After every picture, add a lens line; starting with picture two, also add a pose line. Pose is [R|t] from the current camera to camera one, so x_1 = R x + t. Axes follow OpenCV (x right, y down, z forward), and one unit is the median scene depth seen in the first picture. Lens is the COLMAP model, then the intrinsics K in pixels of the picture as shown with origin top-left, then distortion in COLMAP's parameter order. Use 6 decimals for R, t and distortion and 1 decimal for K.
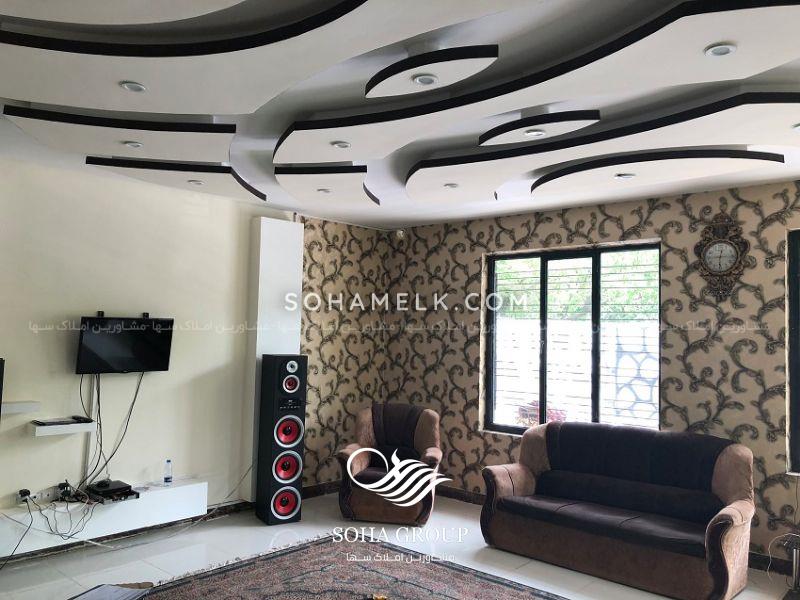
lens RADIAL K [[657.3, 0, 395.1], [0, 657.3, 305.8], [0, 0, 1]] dist [0.045021, -0.053356]
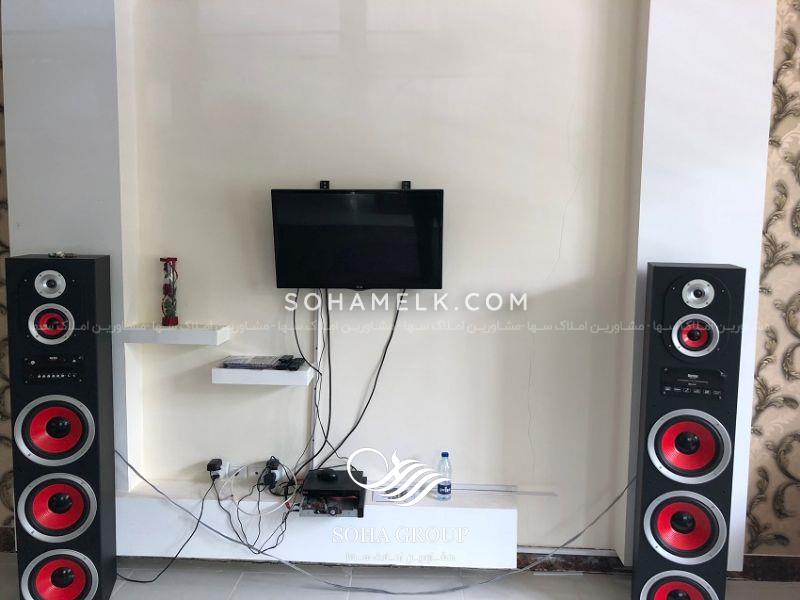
lens RADIAL K [[657.3, 0, 406.5], [0, 657.3, 297.1], [0, 0, 1]] dist [0.045021, -0.053356]
pose [[0.640074, 0.061106, -0.765879, 0.048105], [0.038150, 0.993075, 0.111116, 0.049302], [0.767365, -0.100341, 0.633310, 0.705002]]
